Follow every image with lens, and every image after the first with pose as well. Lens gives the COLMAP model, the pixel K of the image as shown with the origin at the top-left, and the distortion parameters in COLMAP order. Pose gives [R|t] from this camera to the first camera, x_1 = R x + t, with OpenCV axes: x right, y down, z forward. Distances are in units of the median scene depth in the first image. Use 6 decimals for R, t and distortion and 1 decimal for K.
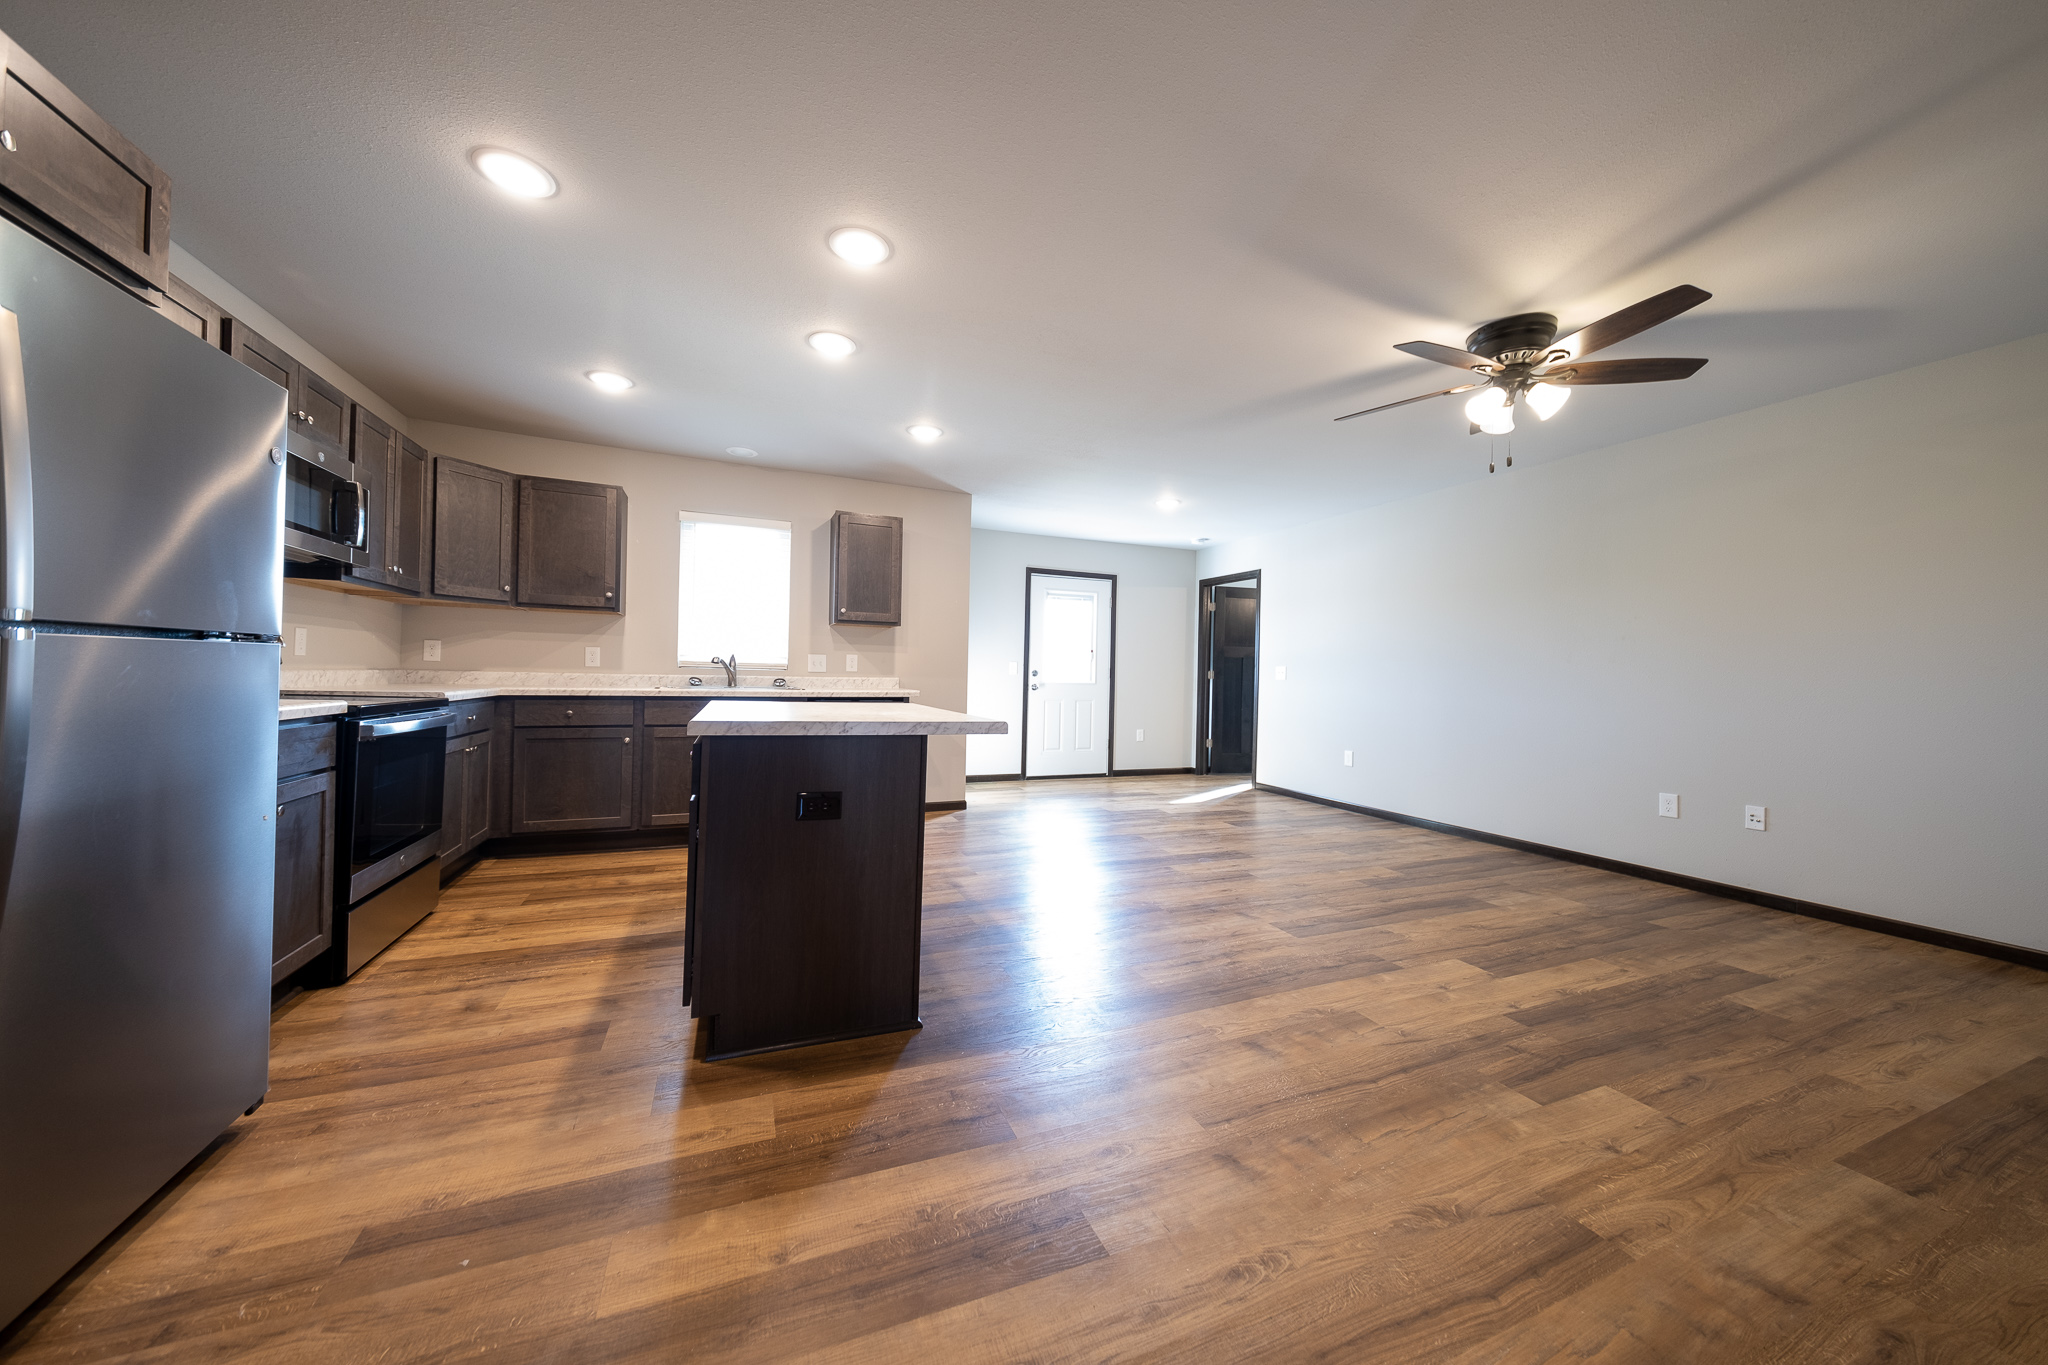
lens RADIAL K [[687.3, 0, 1018.2], [0, 687.3, 673.9], [0, 0, 1]] dist [0.008272, -0.000237]
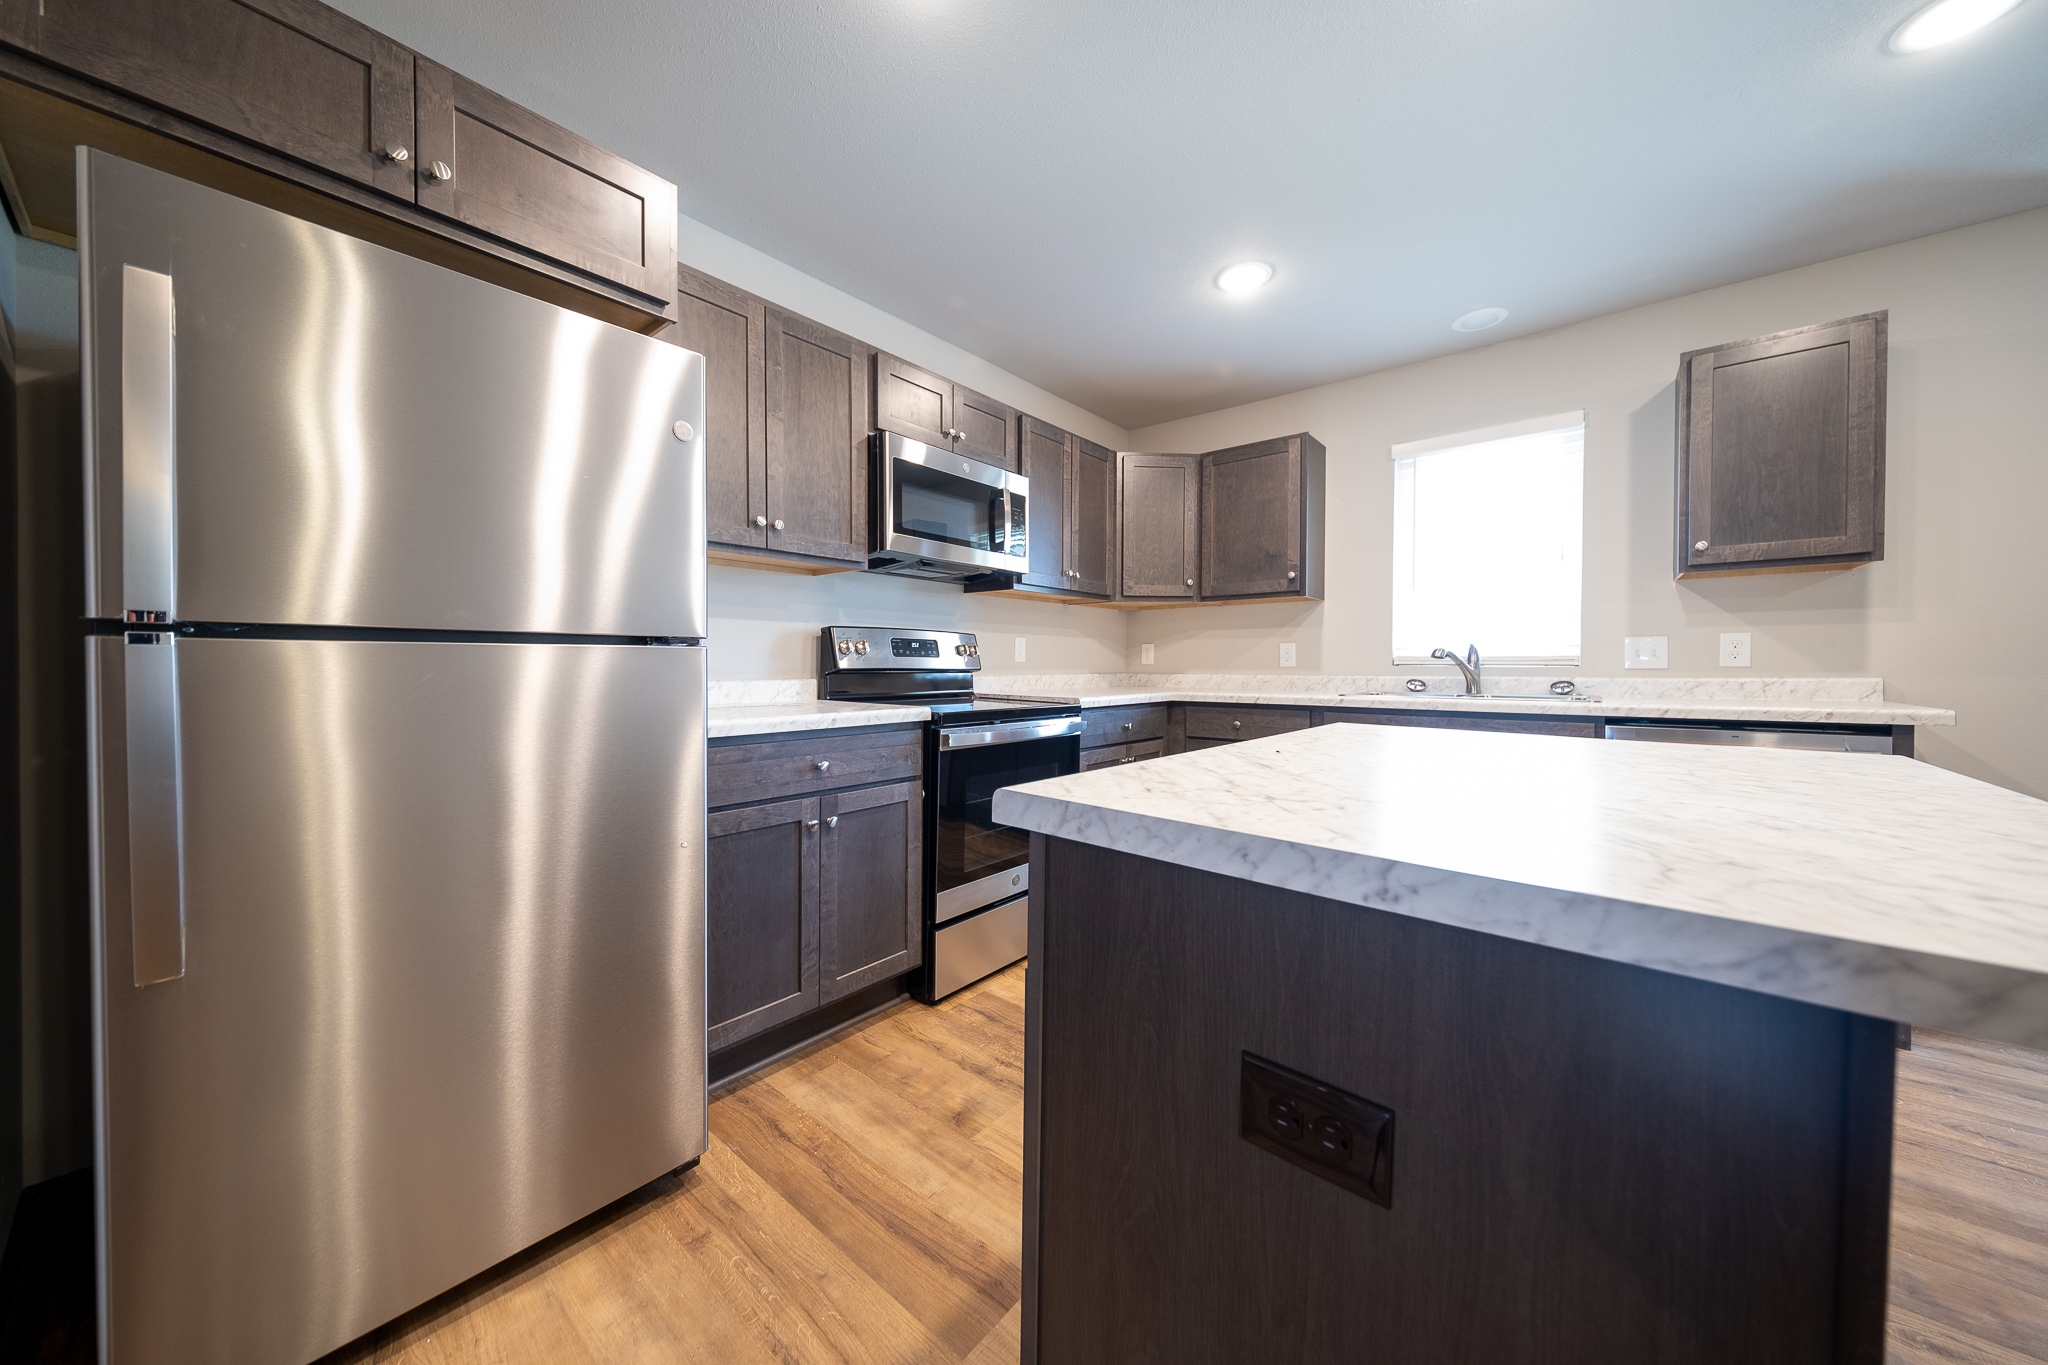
lens RADIAL K [[693.3, 0, 1013.2], [0, 693.3, 670.1], [0, 0, 1]] dist [0.000185, -0.000028]
pose [[0.456039, -0.015819, -0.889819, -0.056060], [0.009999, 0.999870, -0.012651, 0.000310], [0.889903, -0.003128, 0.456138, 0.516350]]
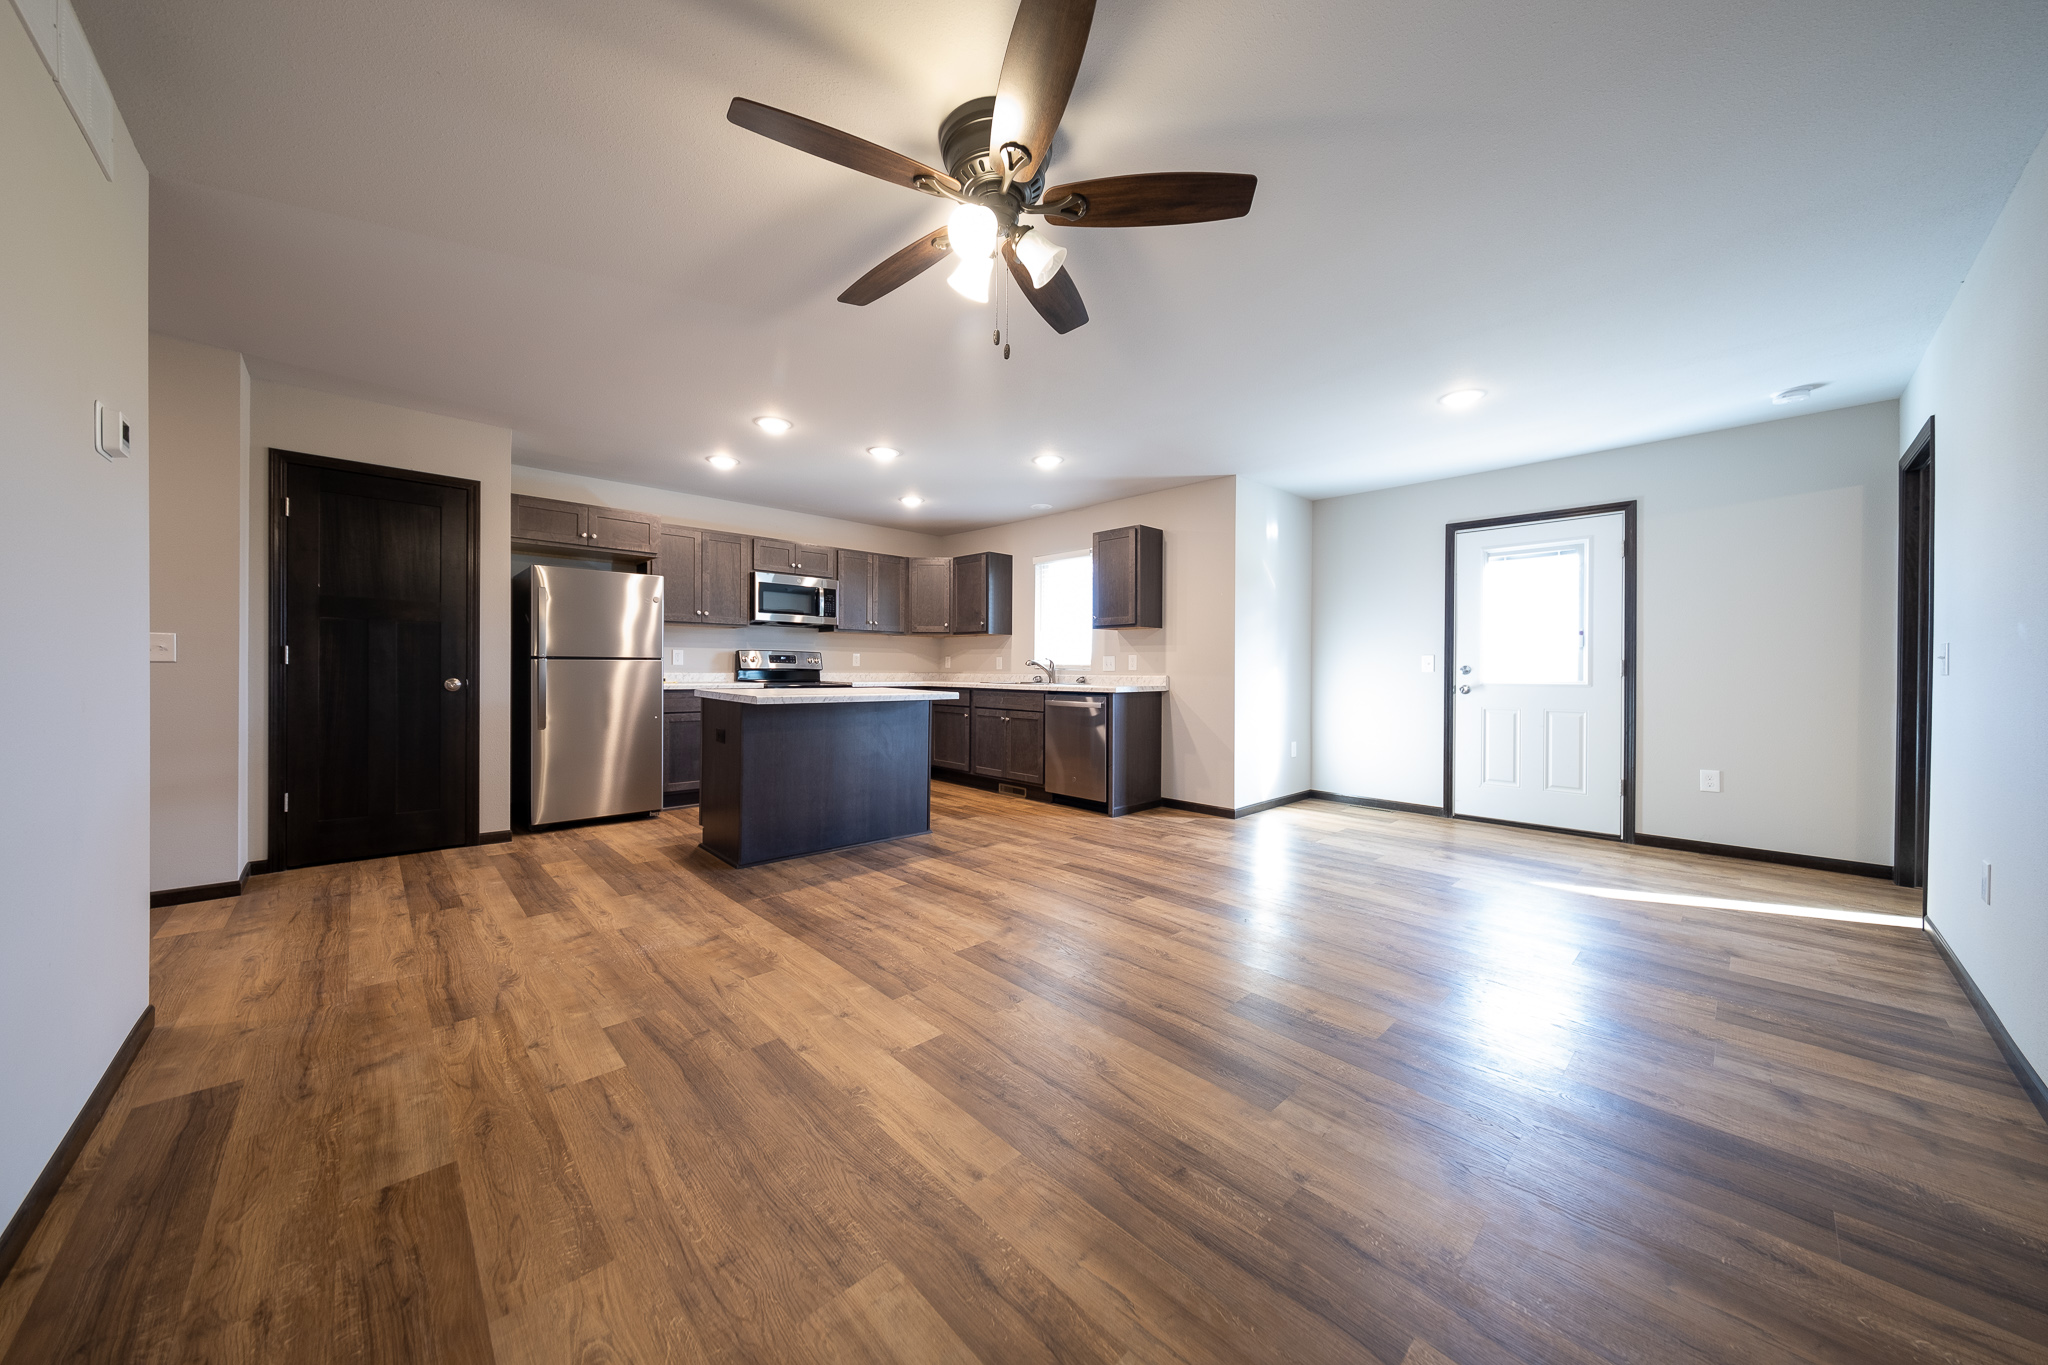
lens RADIAL K [[687.3, 0, 1018.2], [0, 687.3, 673.9], [0, 0, 1]] dist [0.008272, -0.000237]
pose [[0.361448, -0.013060, -0.932301, 1.260173], [0.000538, 0.999905, -0.013799, 0.030645], [0.932392, 0.004486, 0.361421, 0.741298]]
